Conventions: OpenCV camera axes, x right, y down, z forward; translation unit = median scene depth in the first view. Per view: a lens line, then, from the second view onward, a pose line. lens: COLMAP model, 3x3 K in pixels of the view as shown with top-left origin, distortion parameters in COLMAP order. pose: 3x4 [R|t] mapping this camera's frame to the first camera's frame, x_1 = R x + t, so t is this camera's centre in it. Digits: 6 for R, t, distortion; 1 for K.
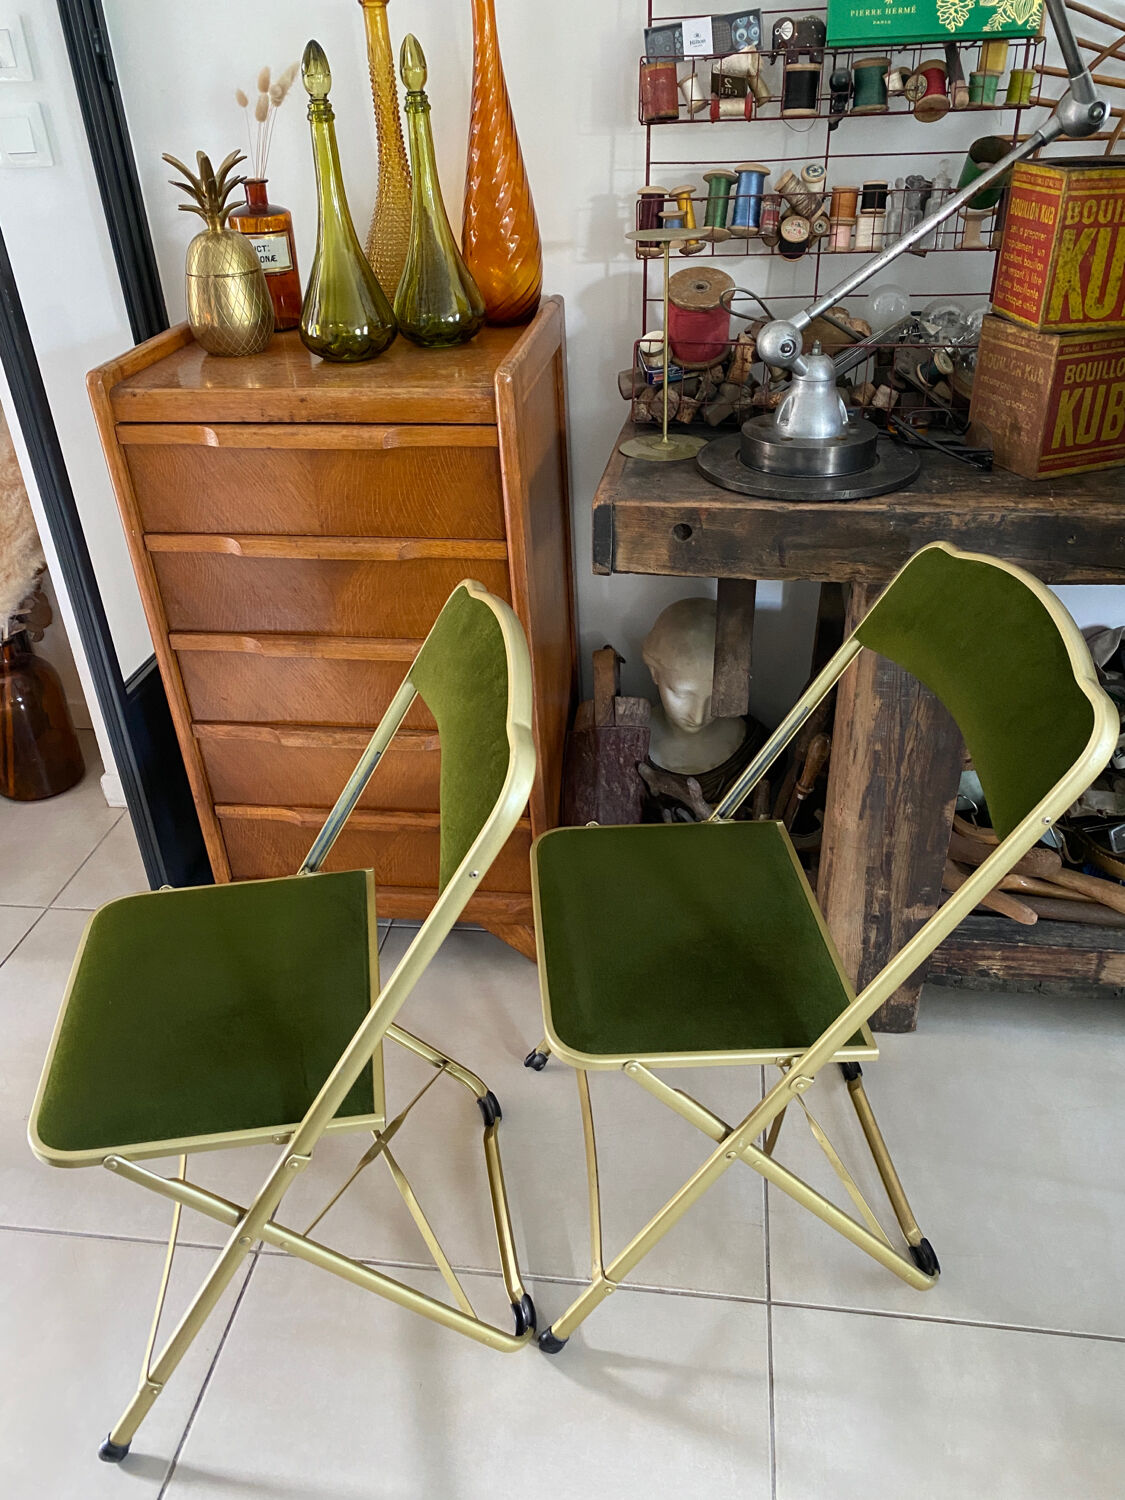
lens RADIAL K [[1156.3, 0, 559.8], [0, 1156.3, 735.5], [0, 0, 1]] dist [0.017884, -0.014675]
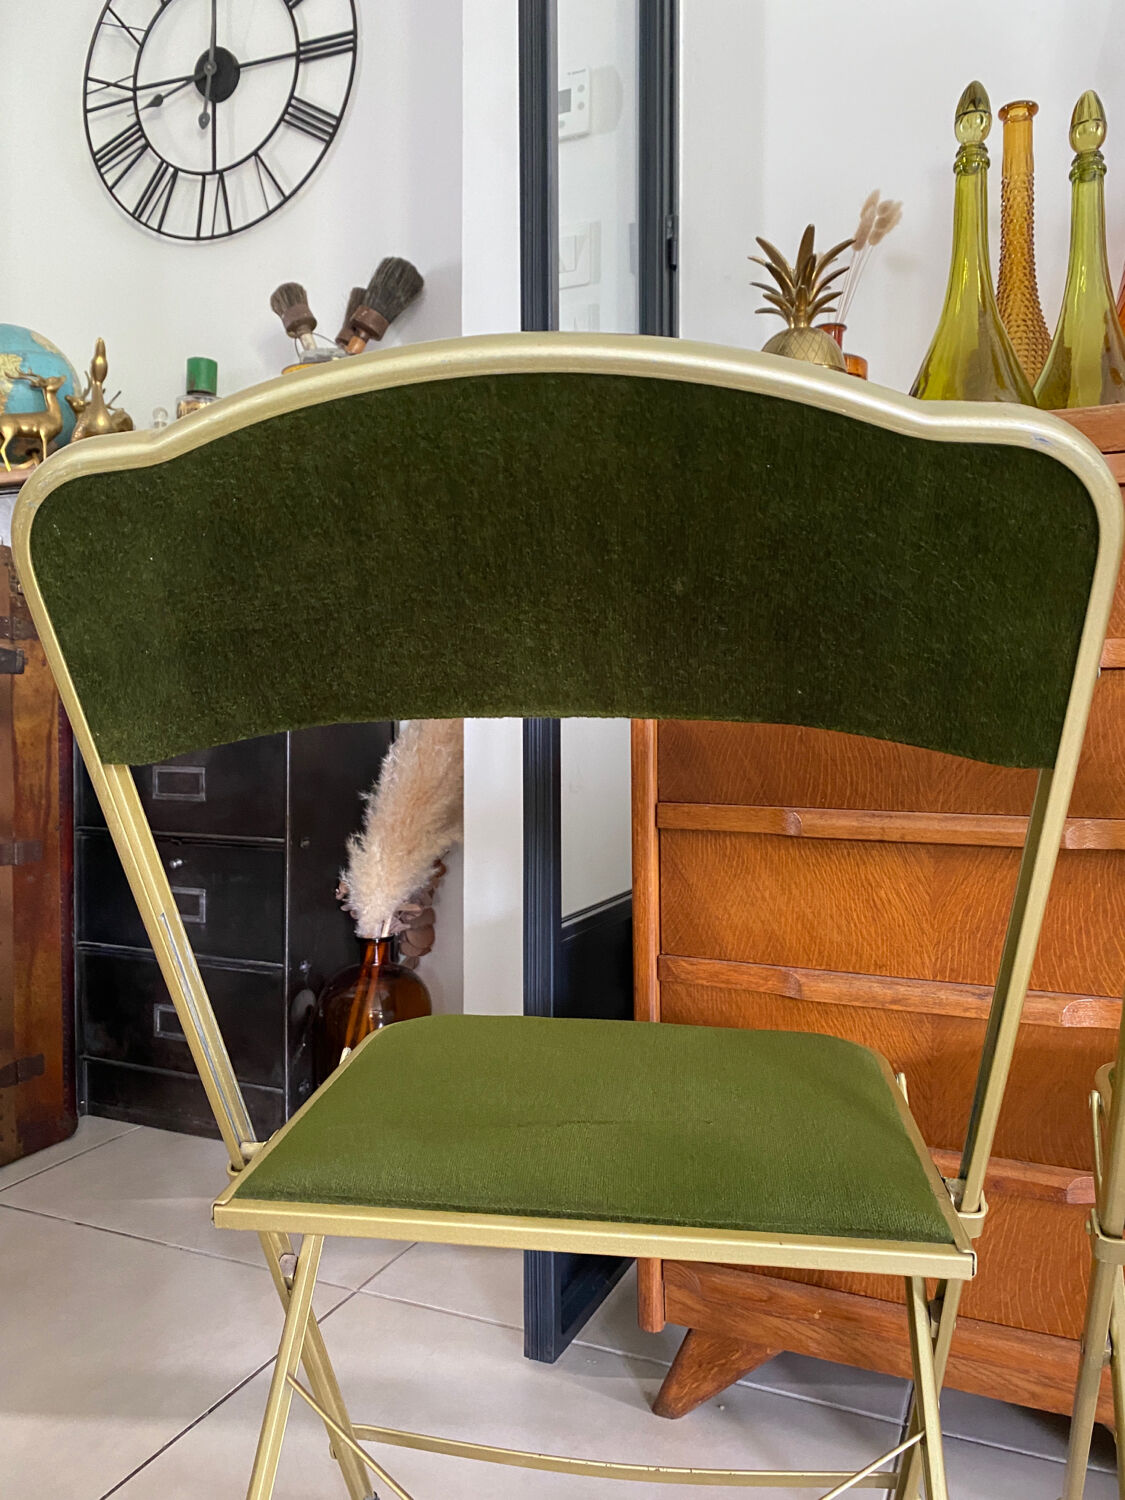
lens RADIAL K [[1156.3, 0, 547.0], [0, 1156.3, 739.2], [0, 0, 1]] dist [0.017884, -0.014675]
pose [[0.958588, 0.048577, -0.280624, -0.225083], [-0.177365, 0.872762, -0.454785, 0.211529], [0.222826, 0.485724, 0.845234, 0.419307]]
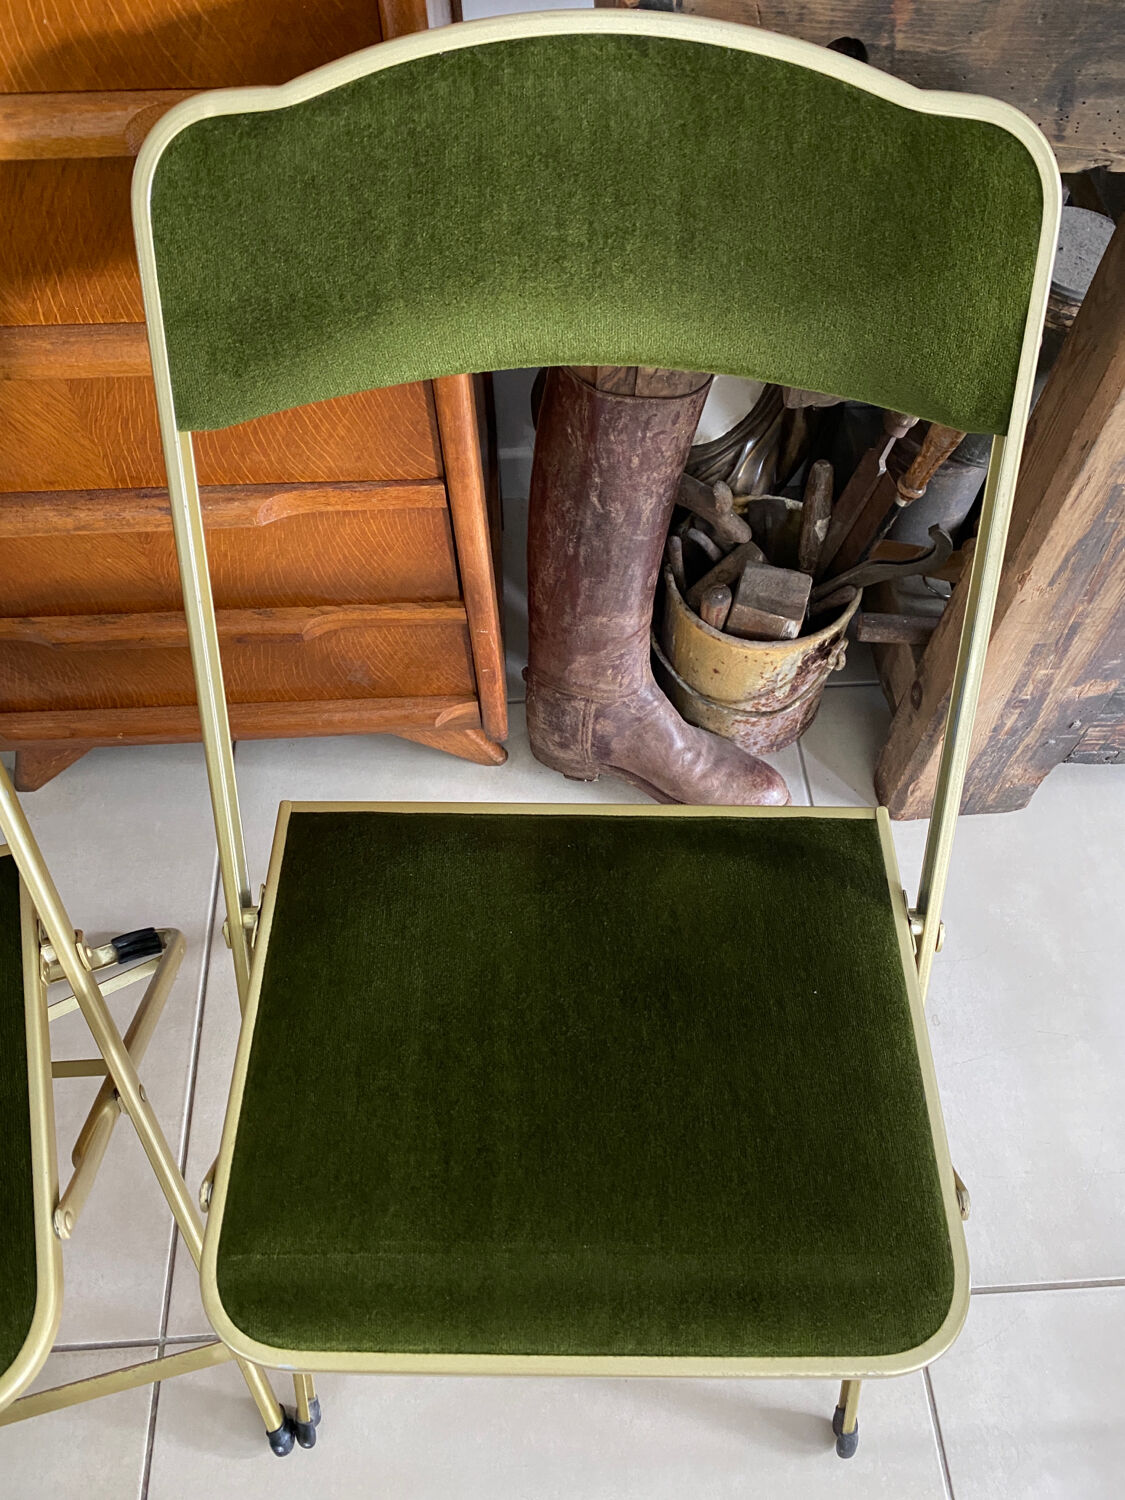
lens RADIAL K [[1156.3, 0, 568.2], [0, 1156.3, 747.7], [0, 0, 1]] dist [0.017884, -0.014675]
pose [[0.981566, -0.139112, 0.131056, -0.067906], [0.064268, 0.886031, 0.459151, -0.141494], [-0.179994, -0.442264, 0.878638, 0.500646]]
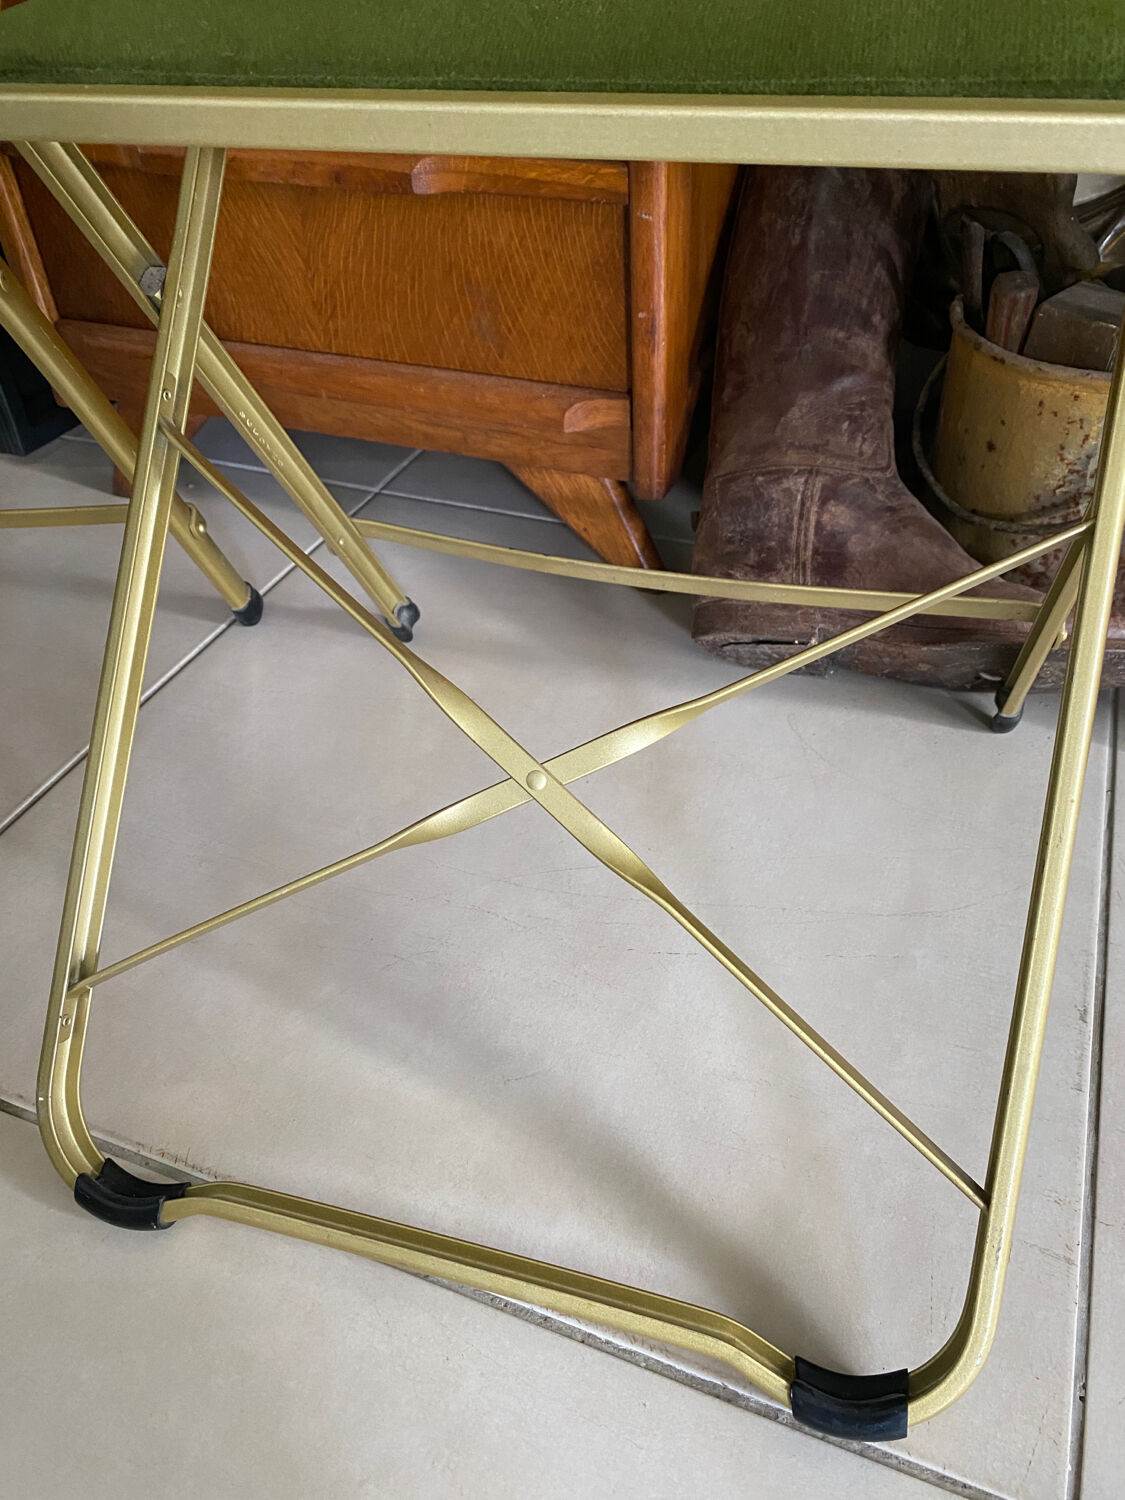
lens RADIAL K [[1156.3, 0, 567.1], [0, 1156.3, 744.4], [0, 0, 1]] dist [0.017884, -0.014675]
pose [[0.970113, 0.160825, -0.181702, 0.067197], [-0.129798, 0.976613, 0.171407, 0.229526], [0.205019, -0.142700, 0.968299, 0.640996]]
